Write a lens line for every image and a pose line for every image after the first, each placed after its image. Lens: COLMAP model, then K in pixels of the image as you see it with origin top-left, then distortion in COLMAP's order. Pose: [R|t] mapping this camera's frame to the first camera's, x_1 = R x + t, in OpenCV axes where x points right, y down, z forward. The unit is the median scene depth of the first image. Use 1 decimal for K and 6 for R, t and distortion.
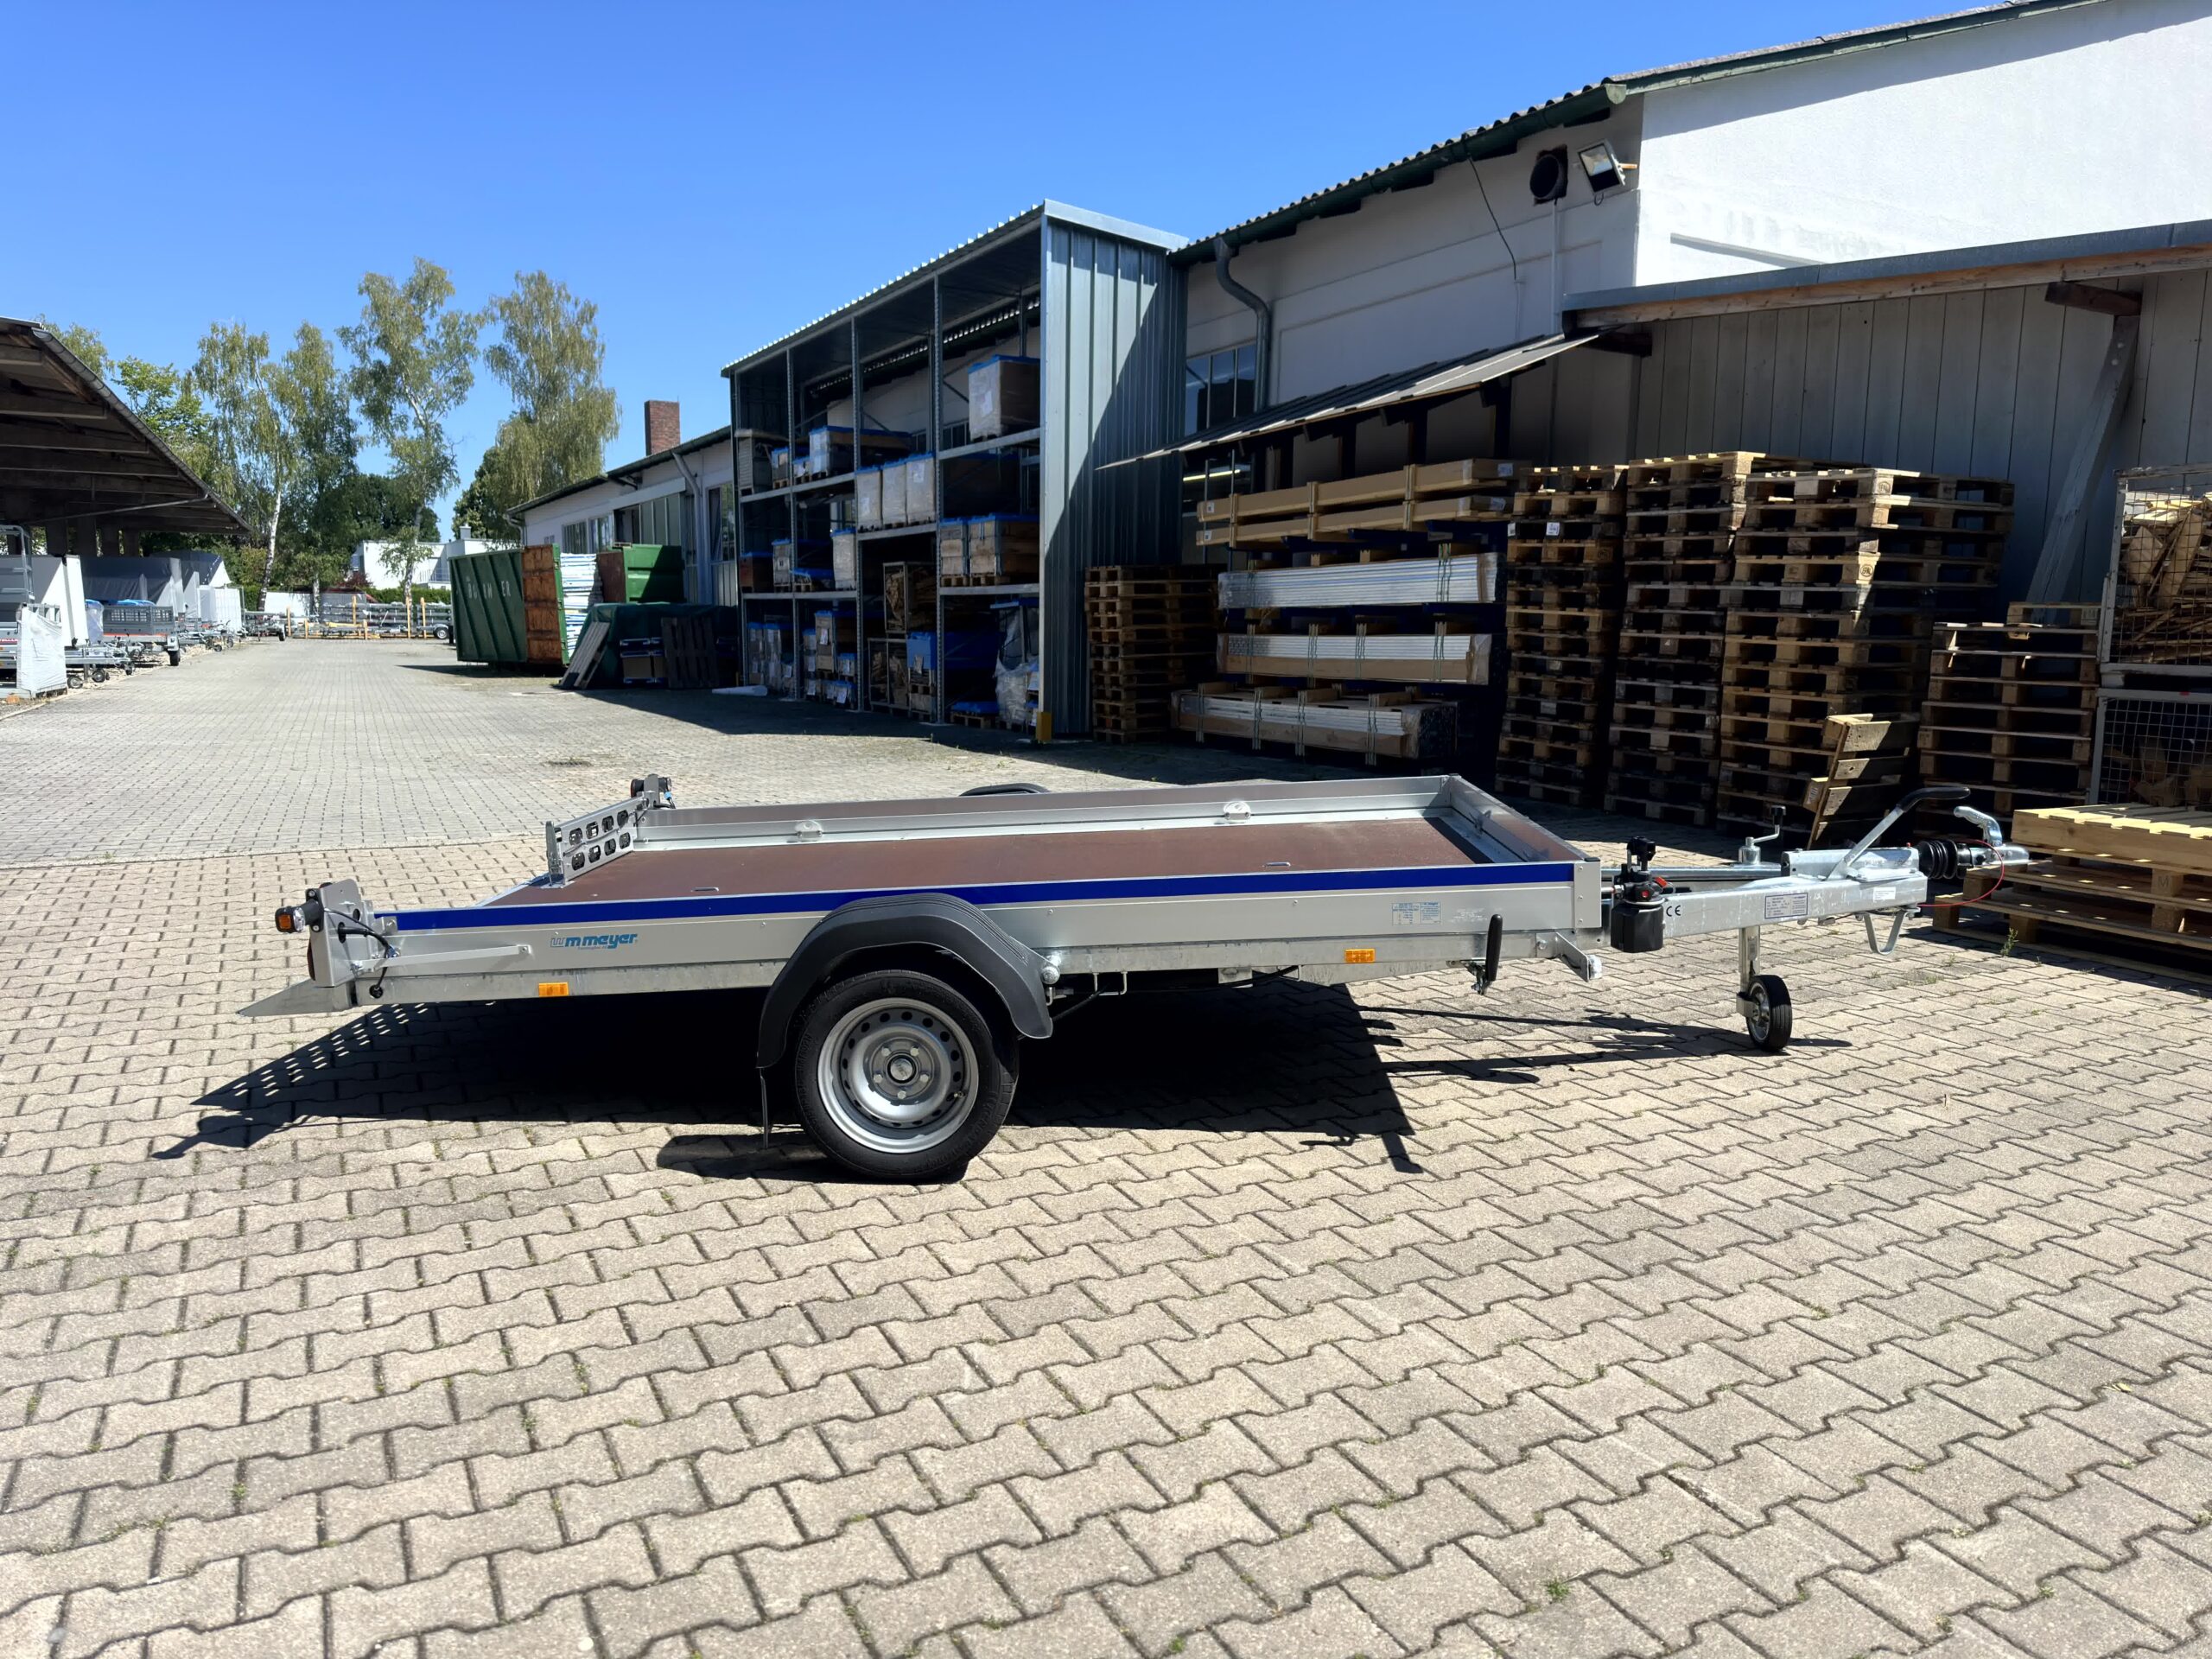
lens RADIAL K [[1559.5, 0, 1107.3], [0, 1559.5, 839.9], [0, 0, 1]] dist [0.076856, -0.121763]
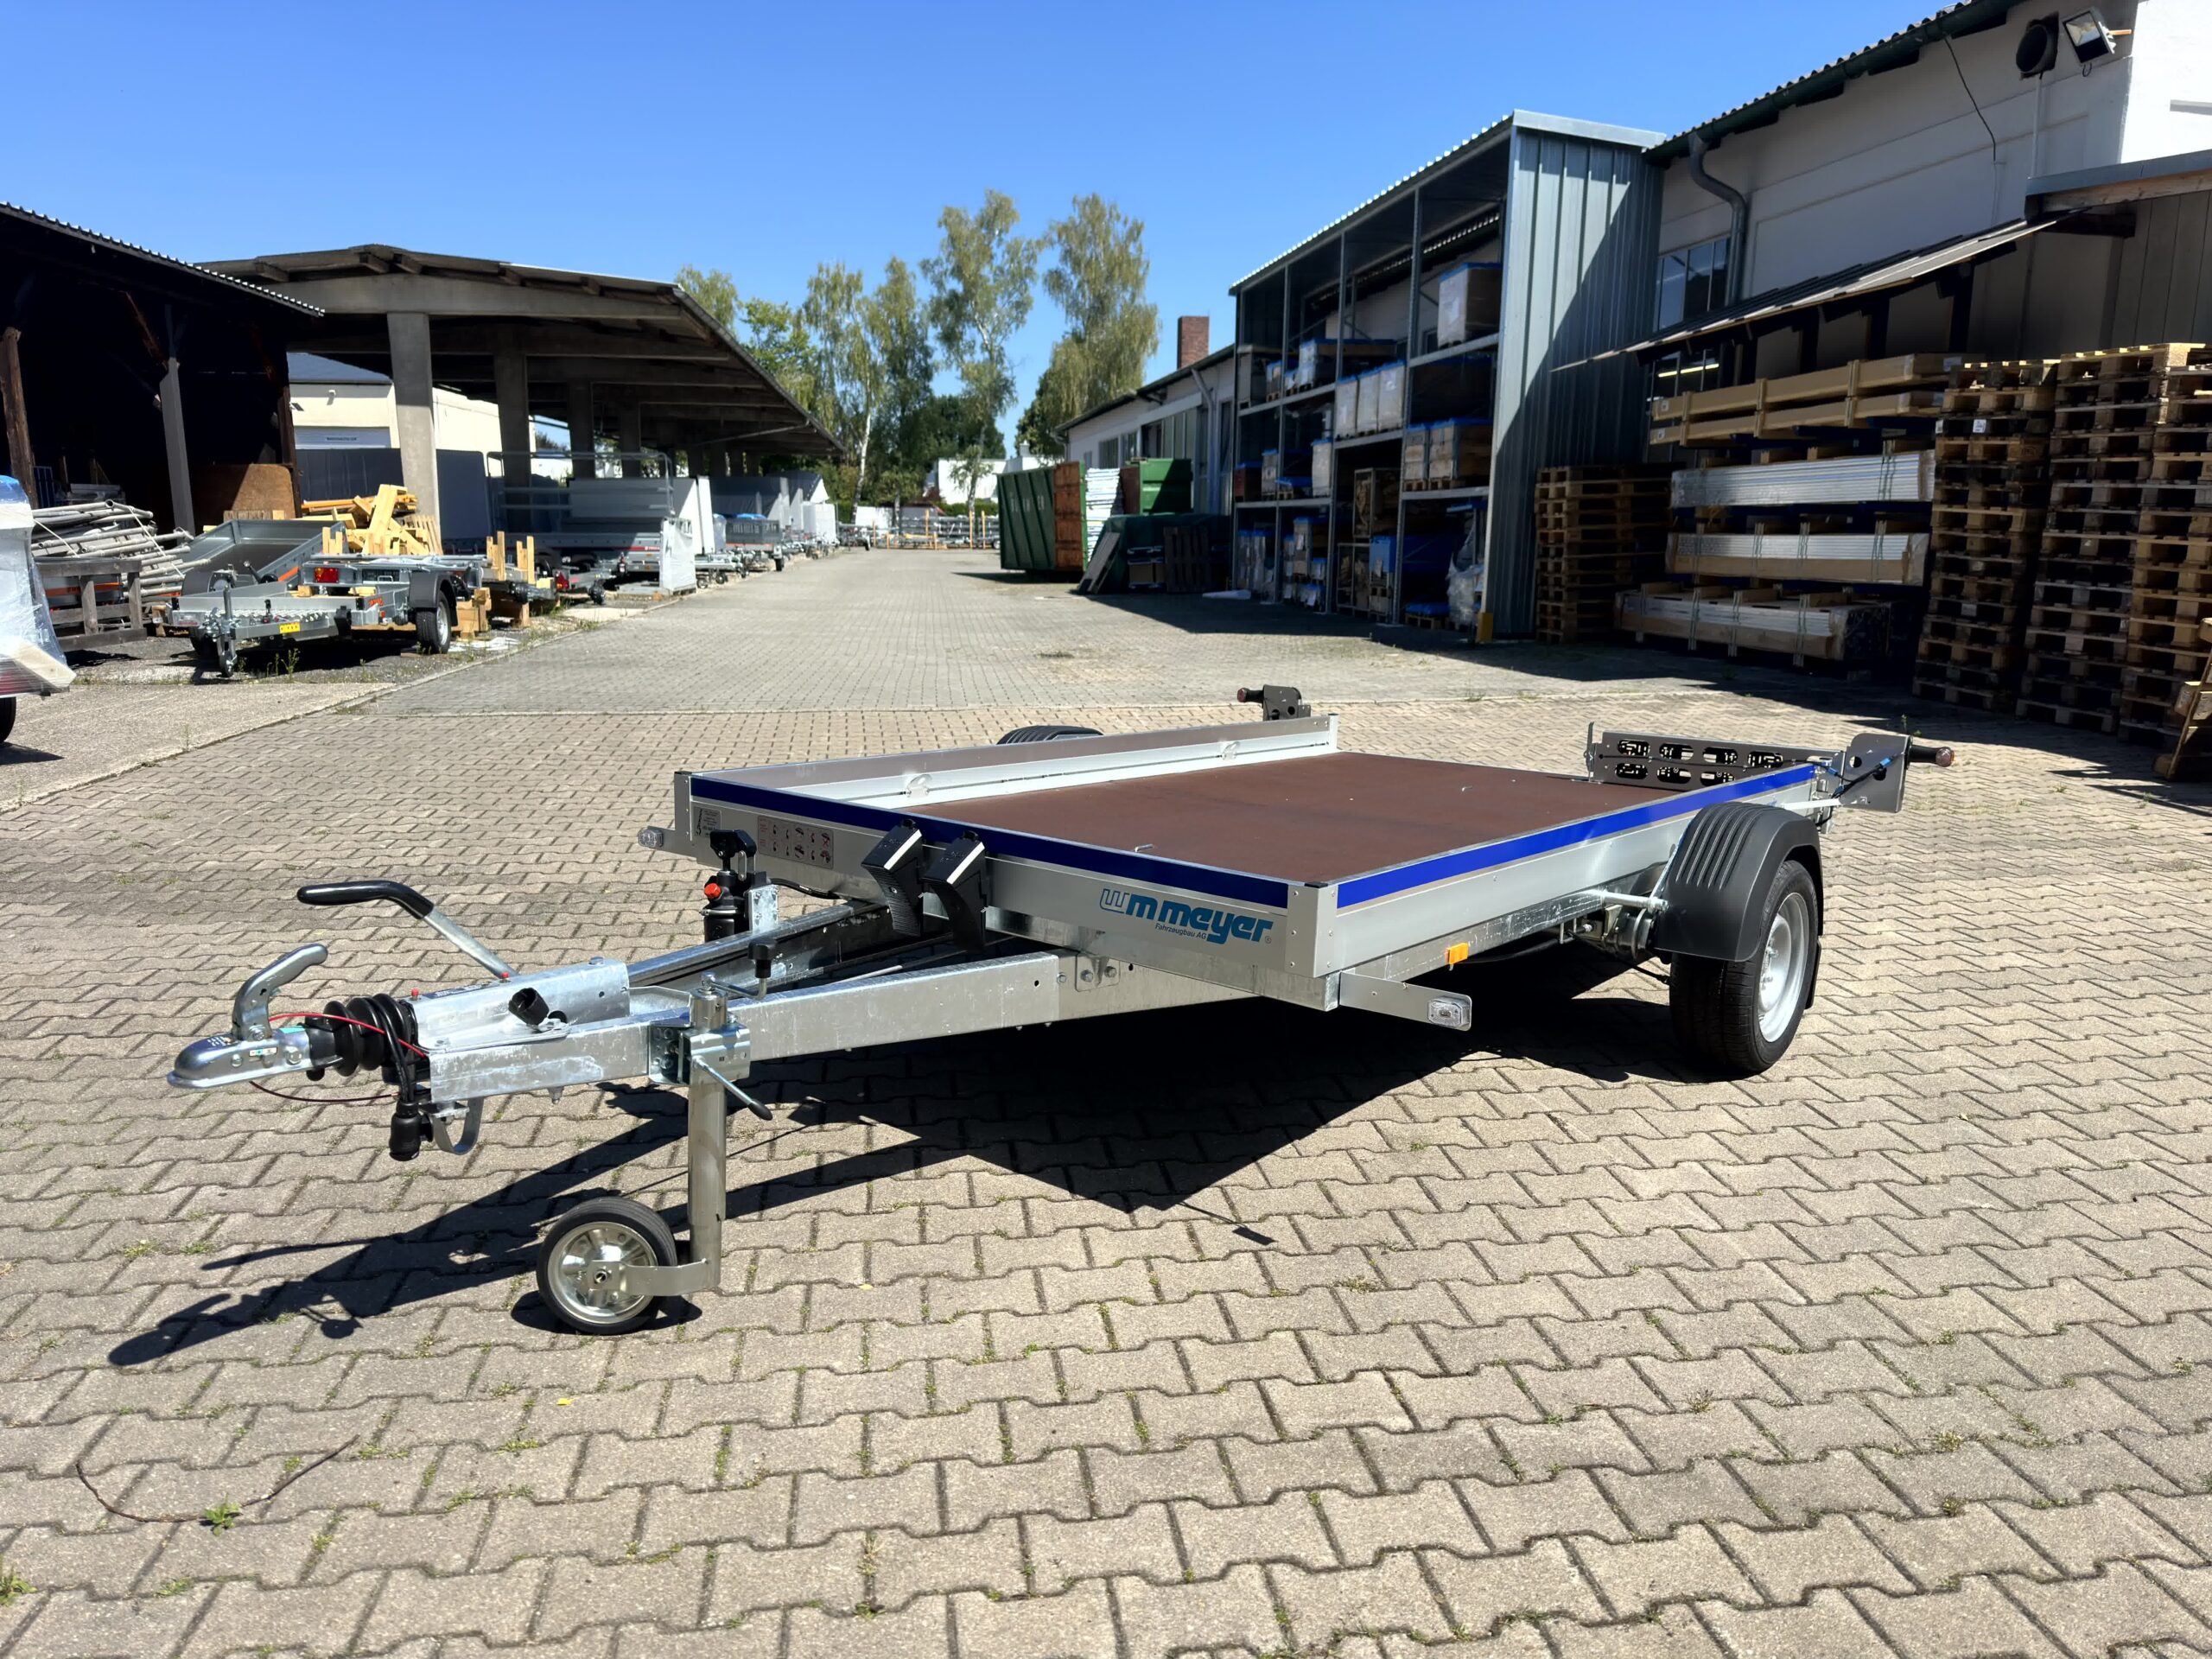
lens RADIAL K [[1558.1, 0, 1095.2], [0, 1558.1, 842.9], [0, 0, 1]] dist [0.080923, -0.120313]
pose [[0.942507, 0.058665, -0.328997, 0.109029], [-0.038475, 0.996974, 0.067553, 0.017332], [0.331964, -0.051011, 0.941912, -0.130815]]
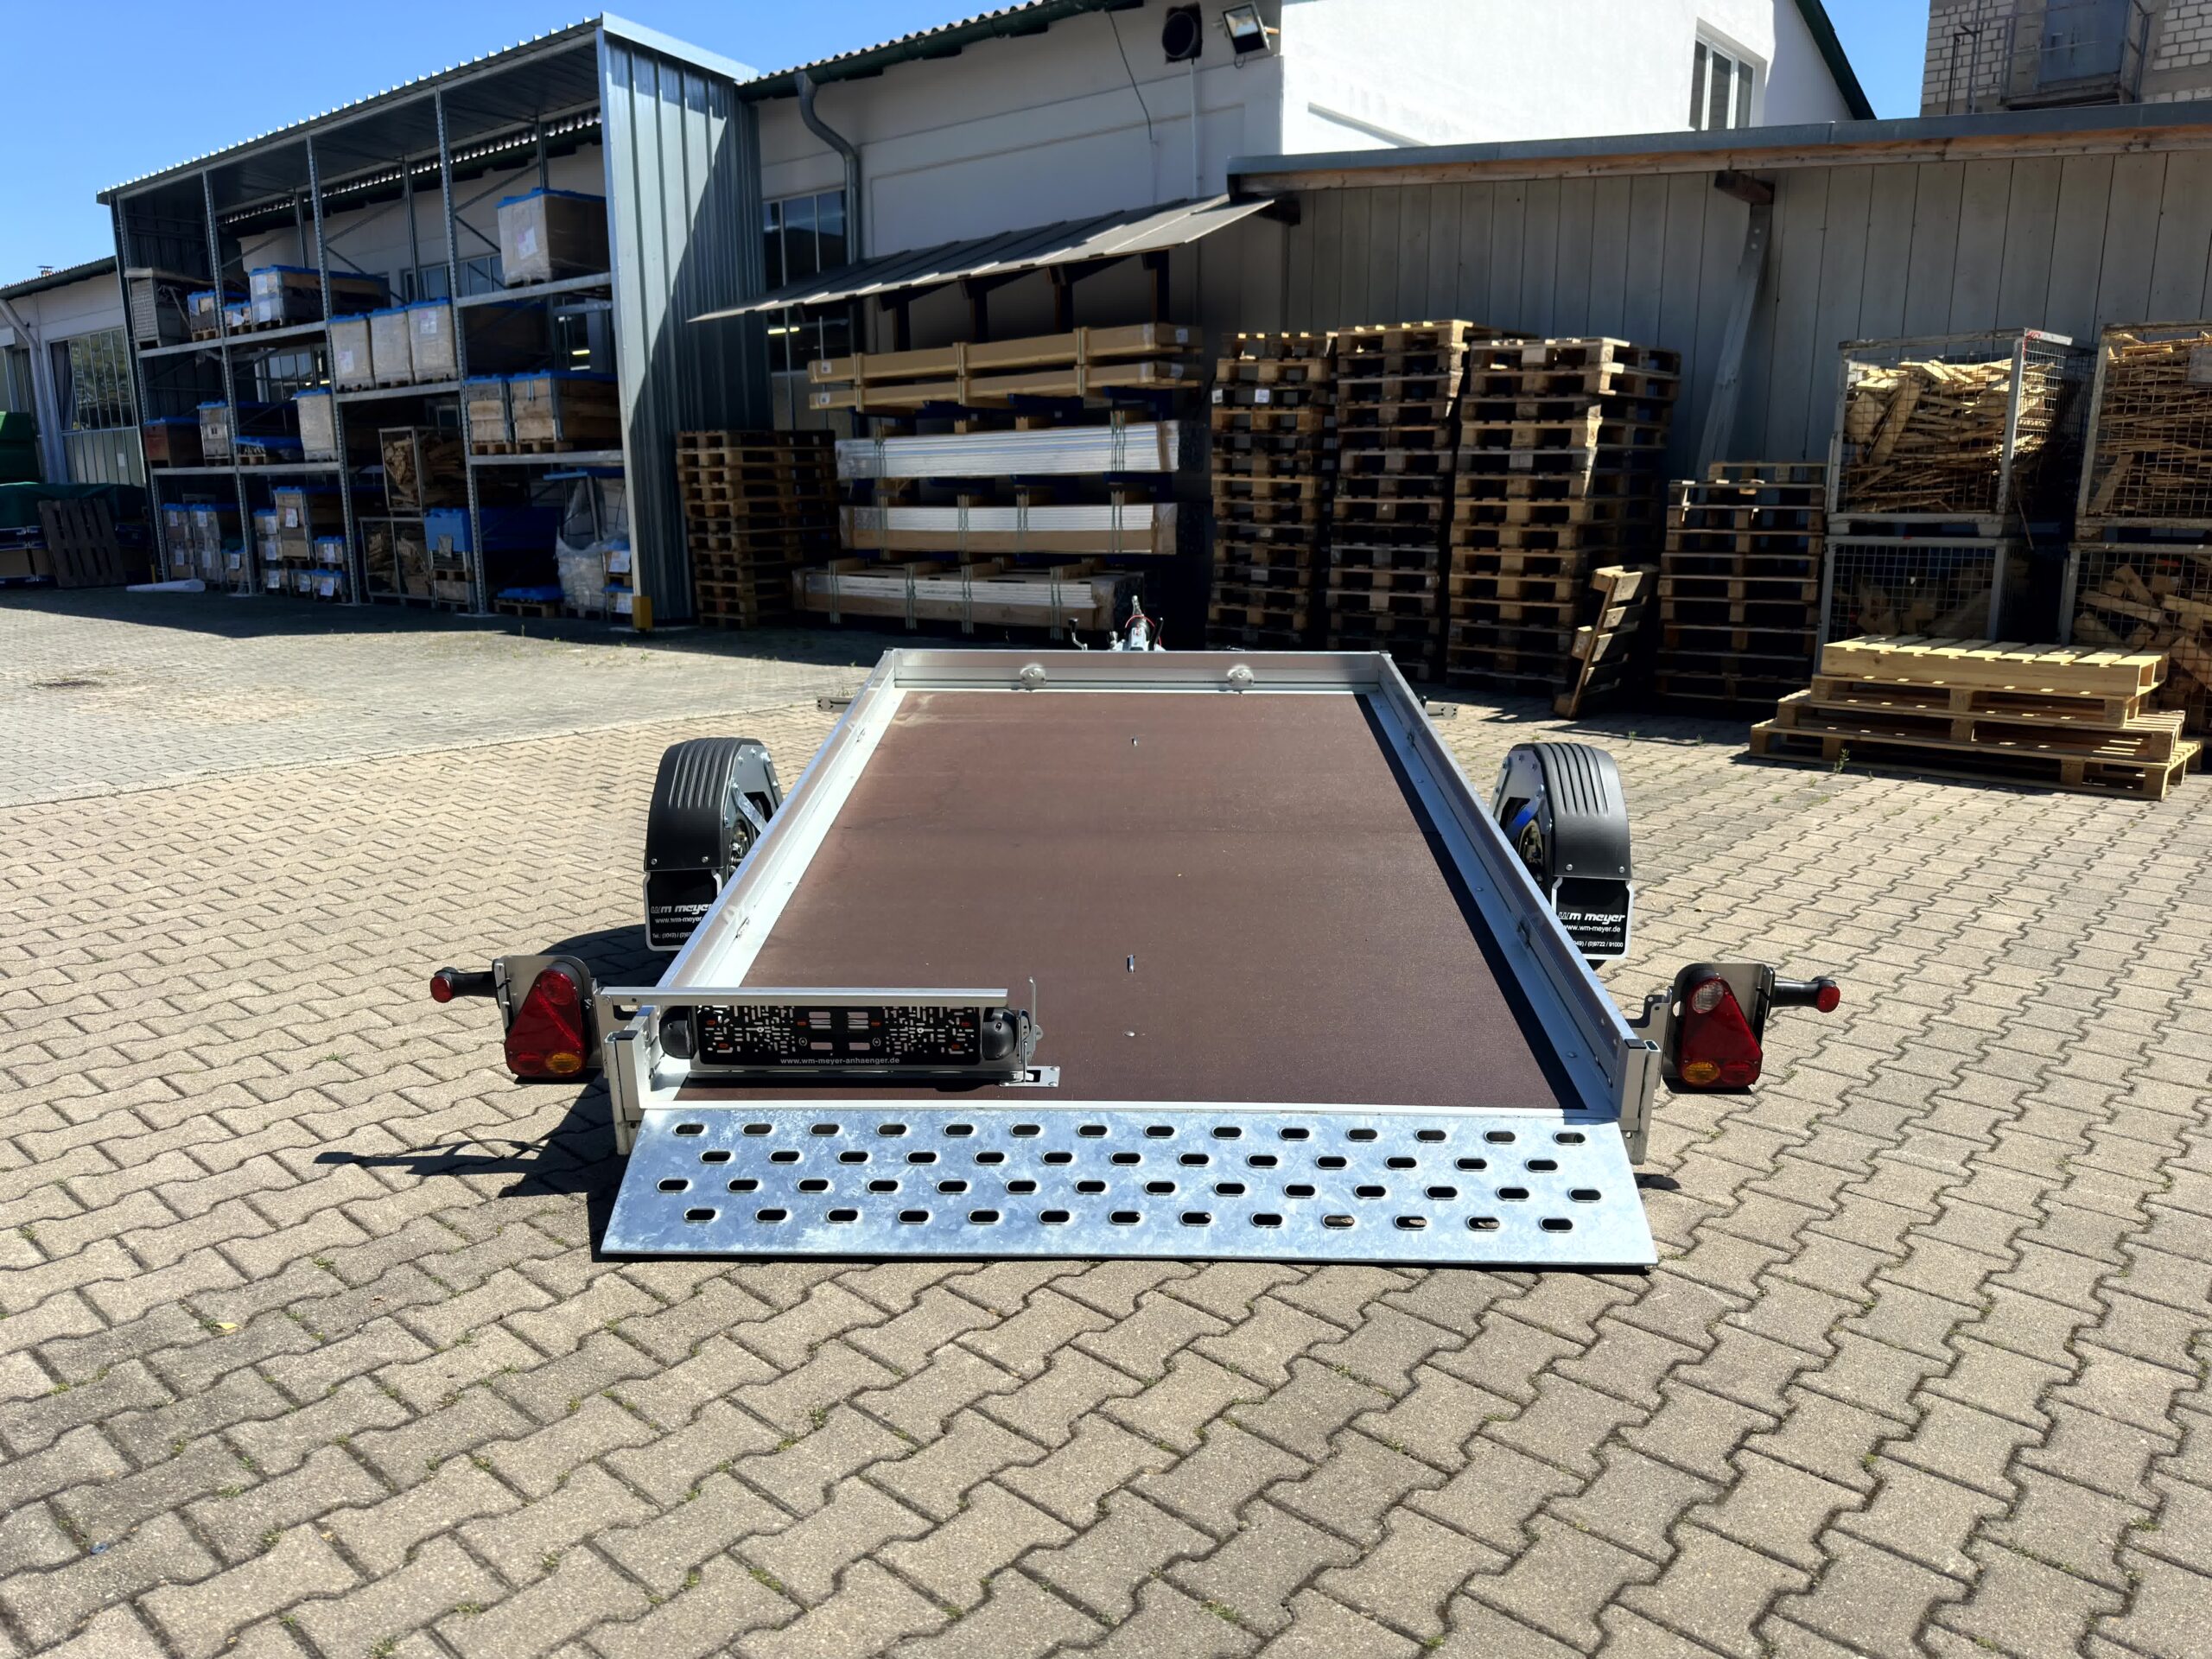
lens RADIAL K [[1562.2, 0, 1106.0], [0, 1562.2, 829.5], [0, 0, 1]] dist [0.086148, -0.131596]
pose [[0.930086, -0.090299, 0.356070, -0.210229], [0.065075, 0.994487, 0.082221, -0.009349], [-0.361531, -0.053301, 0.930835, 0.078559]]
